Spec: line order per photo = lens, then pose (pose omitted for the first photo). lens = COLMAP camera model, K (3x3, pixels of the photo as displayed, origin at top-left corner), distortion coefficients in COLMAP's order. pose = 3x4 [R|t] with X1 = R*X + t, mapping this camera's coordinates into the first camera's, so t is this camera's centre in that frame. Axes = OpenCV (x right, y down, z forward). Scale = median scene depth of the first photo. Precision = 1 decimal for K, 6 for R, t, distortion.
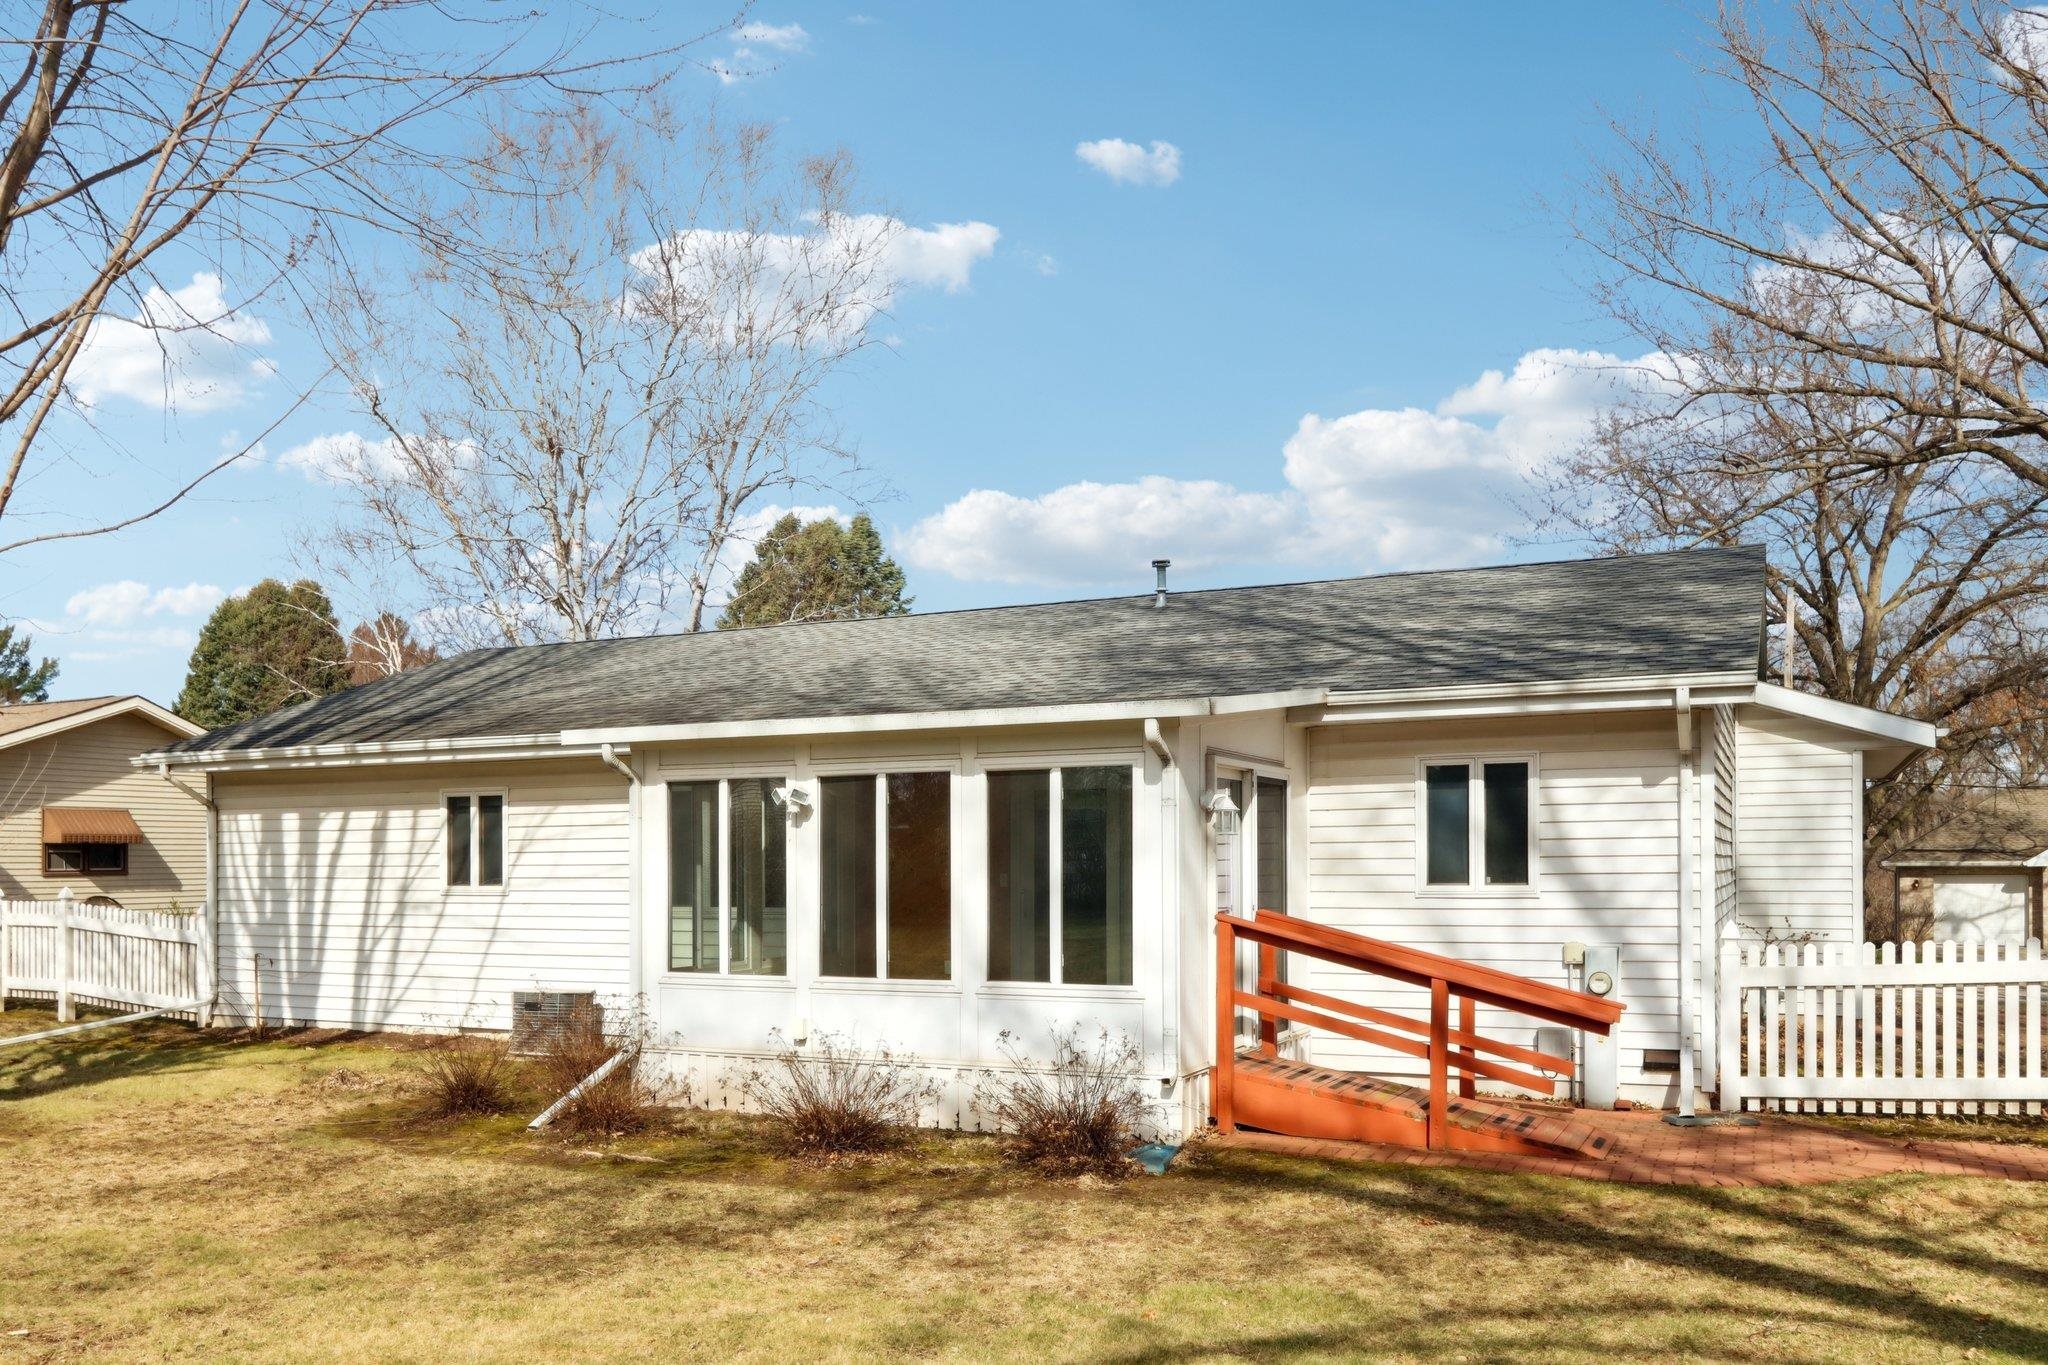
lens RADIAL K [[1610.8, 0, 1096.8], [0, 1610.8, 856.7], [0, 0, 1]] dist [-0.003808, 0.001546]
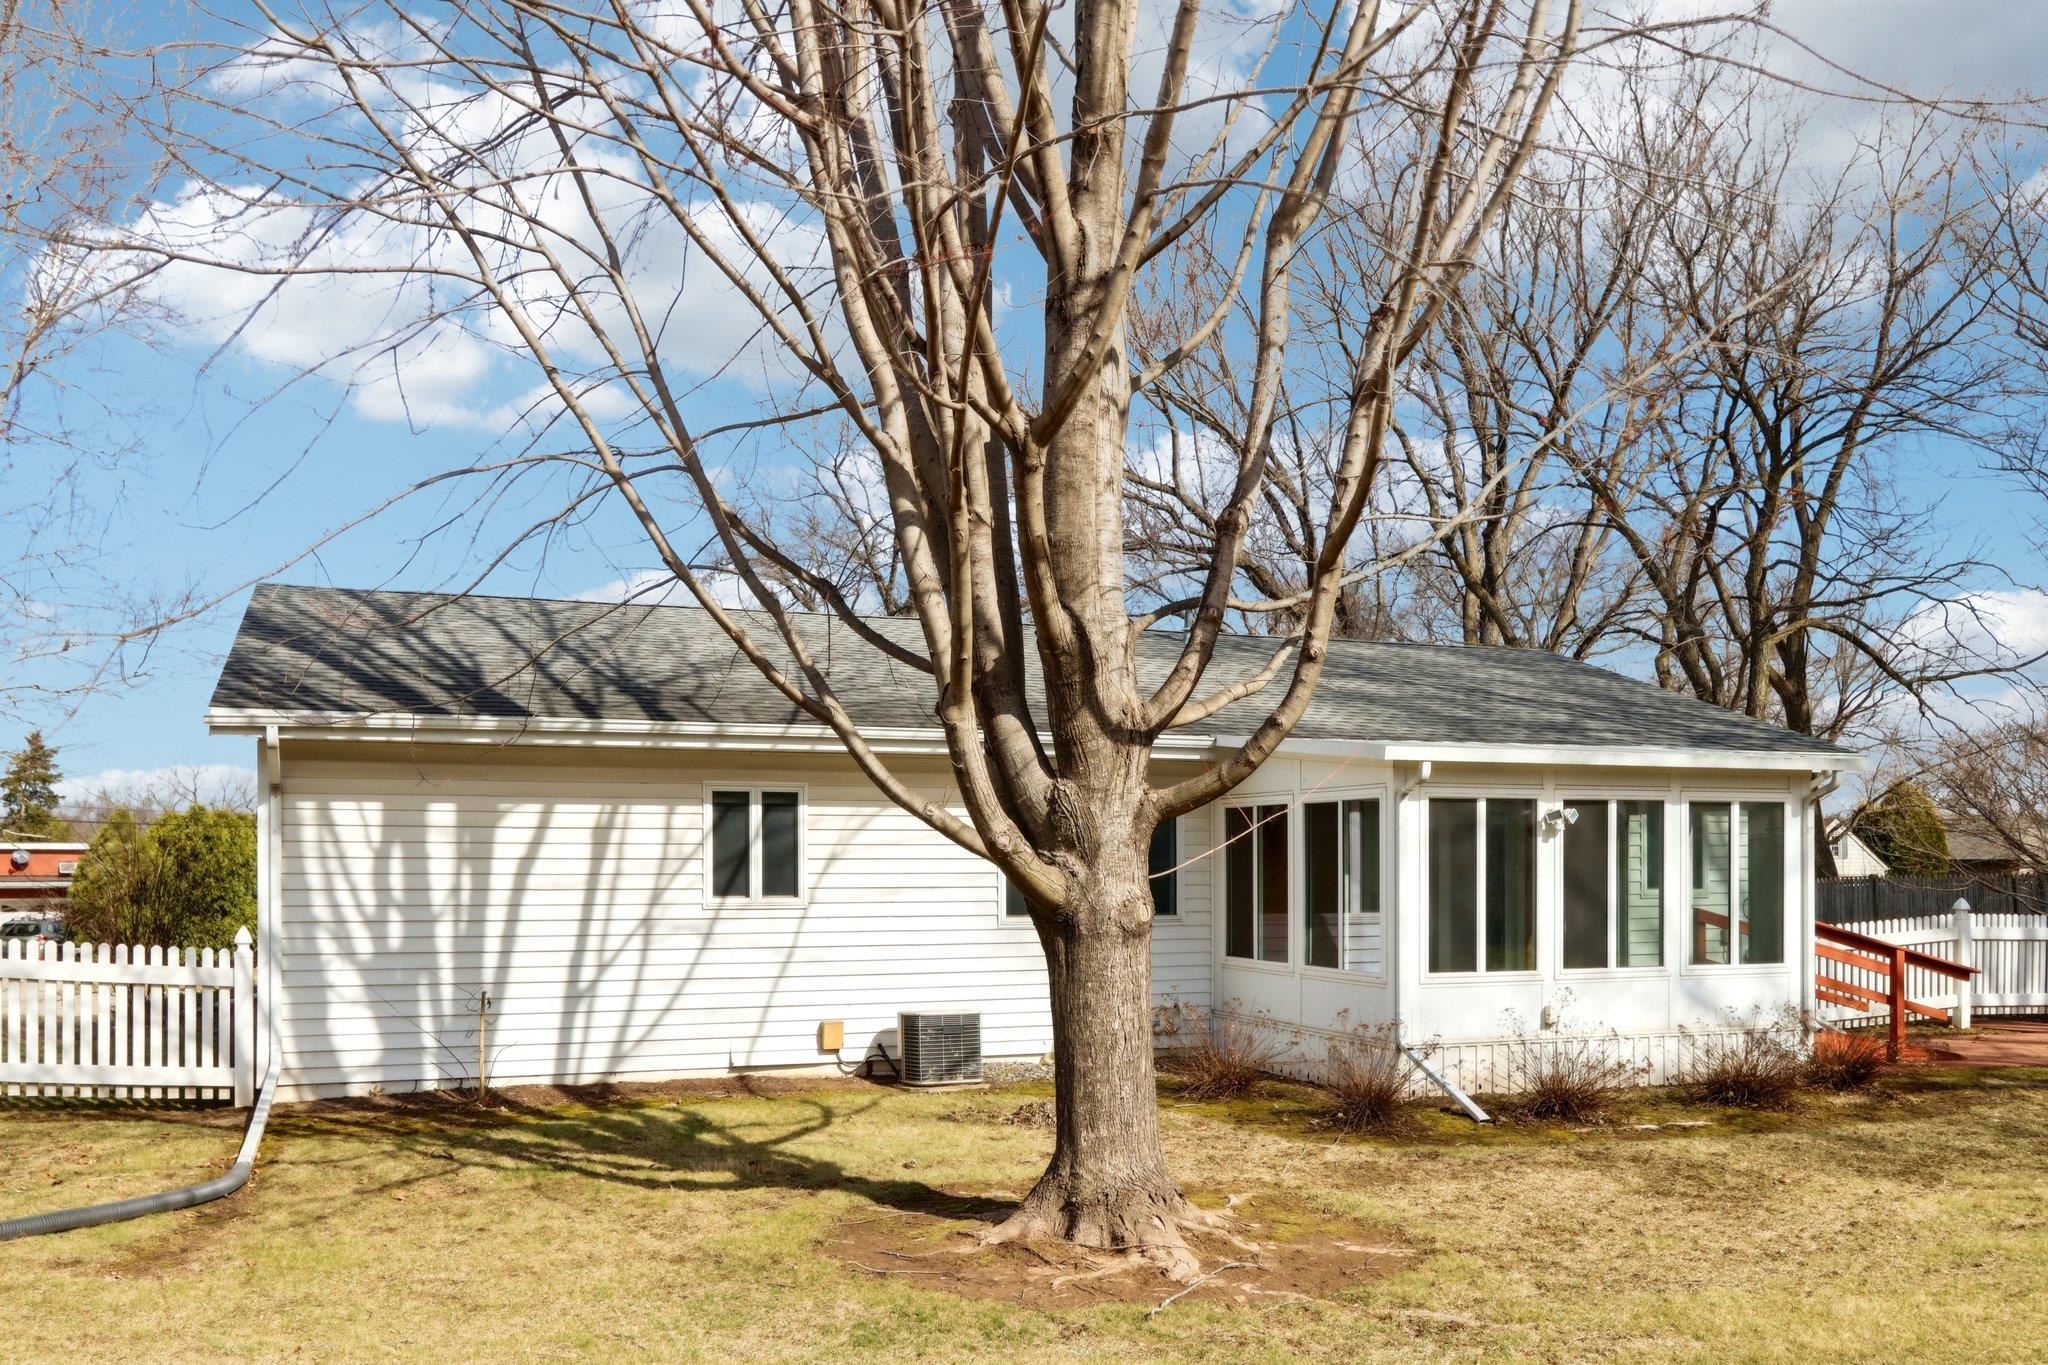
lens RADIAL K [[1610.8, 0, 1096.8], [0, 1610.8, 856.7], [0, 0, 1]] dist [-0.003808, 0.001546]
pose [[0.706387, 0.008948, 0.707769, -0.842226], [-0.005763, 0.999960, -0.006890, 0.001227], [-0.707802, 0.000789, 0.706410, 0.269162]]
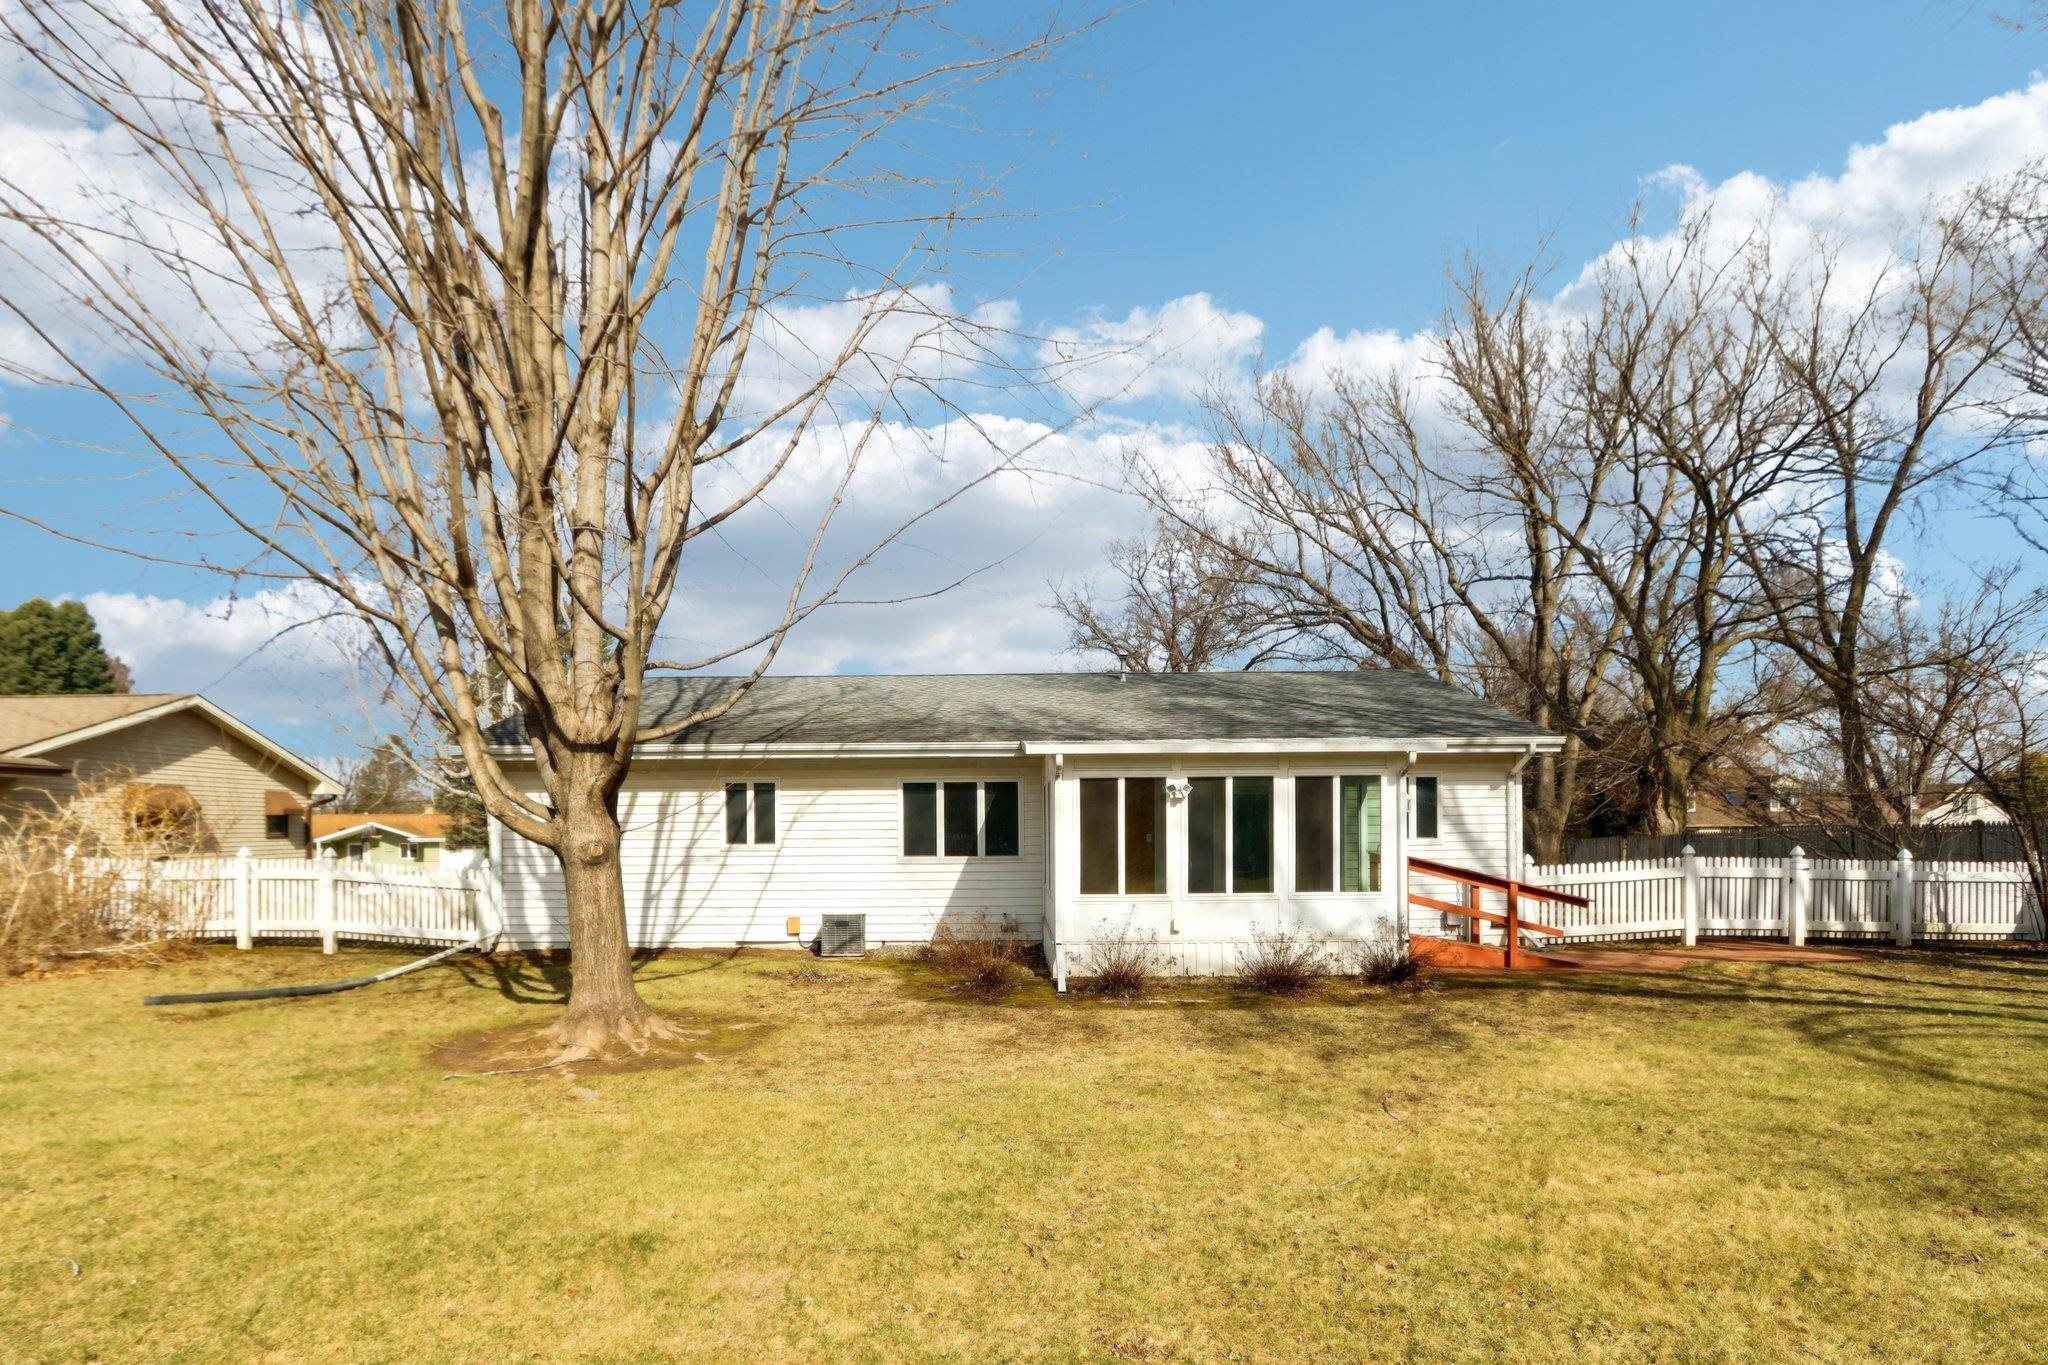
lens RADIAL K [[1011.3, 0, 1013.0], [0, 1011.3, 812.9], [0, 0, 1]] dist [-0.029479, 0.000579]
pose [[0.908845, 0.005282, 0.417101, -0.541518], [0.000404, 0.999908, -0.013542, 0.002089], [-0.417135, 0.012476, 0.908759, 0.064608]]
